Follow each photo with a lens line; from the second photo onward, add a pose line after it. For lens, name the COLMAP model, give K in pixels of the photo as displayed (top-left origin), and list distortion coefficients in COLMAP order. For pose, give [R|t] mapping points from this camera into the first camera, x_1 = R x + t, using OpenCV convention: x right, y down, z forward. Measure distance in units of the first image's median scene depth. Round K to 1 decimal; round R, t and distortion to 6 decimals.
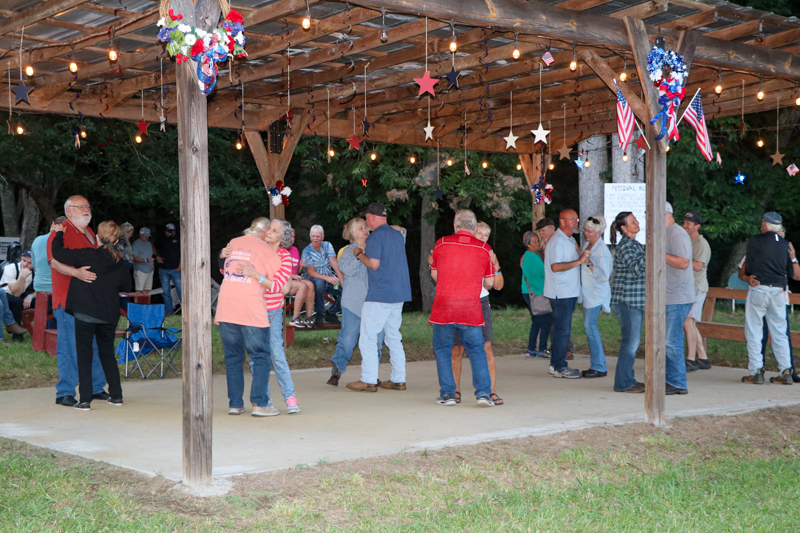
lens RADIAL K [[1305.3, 0, 397.0], [0, 1305.3, 269.7], [0, 0, 1]] dist [0.161873, 0.000000]
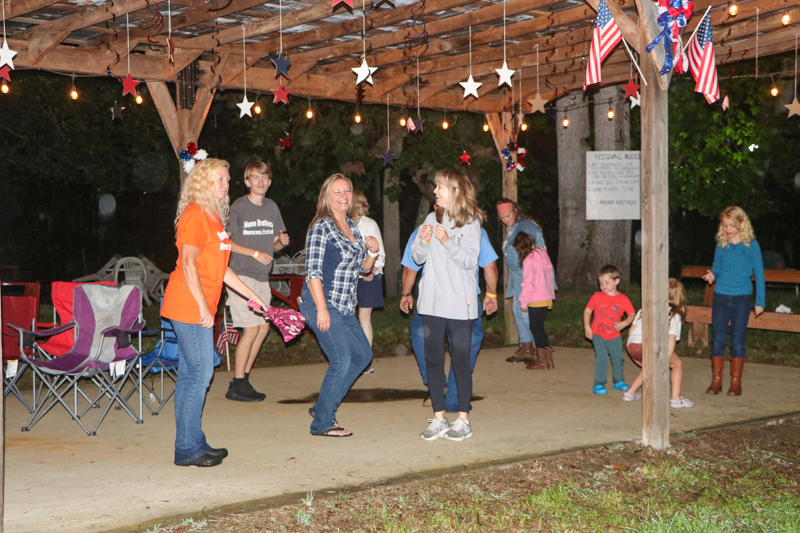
lens RADIAL K [[1305.3, 0, 403.0], [0, 1305.3, 265.4], [0, 0, 1]] dist [0.161873, 0.000000]
pose [[0.999777, -0.010869, 0.018097, 0.026498], [0.010716, 0.999906, 0.008573, 0.003114], [-0.018188, -0.008377, 0.999799, 0.173398]]
